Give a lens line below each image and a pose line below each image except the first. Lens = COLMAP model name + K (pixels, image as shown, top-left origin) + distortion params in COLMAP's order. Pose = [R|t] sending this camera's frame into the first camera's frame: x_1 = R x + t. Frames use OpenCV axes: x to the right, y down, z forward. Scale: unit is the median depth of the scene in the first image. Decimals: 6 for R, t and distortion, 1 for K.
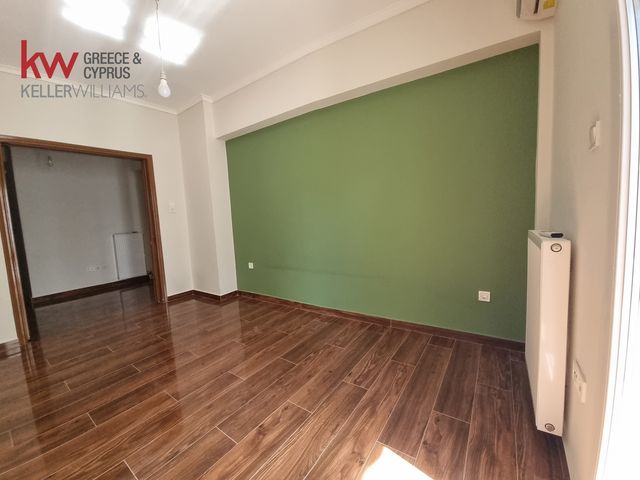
lens RADIAL K [[273.8, 0, 312.7], [0, 273.8, 242.9], [0, 0, 1]] dist [0.000030, -0.000226]
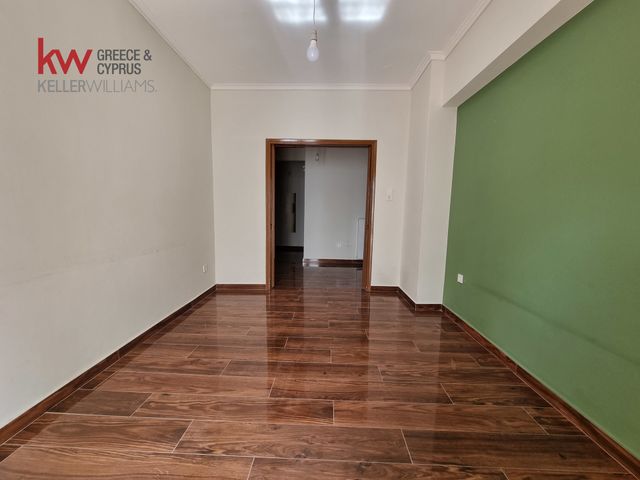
lens RADIAL K [[273.8, 0, 312.7], [0, 273.8, 242.9], [0, 0, 1]] dist [0.000030, -0.000226]
pose [[0.559448, 0.163533, -0.812573, 0.152182], [-0.137806, 0.985051, 0.103367, -0.034527], [0.817329, 0.054149, 0.573621, 0.319942]]
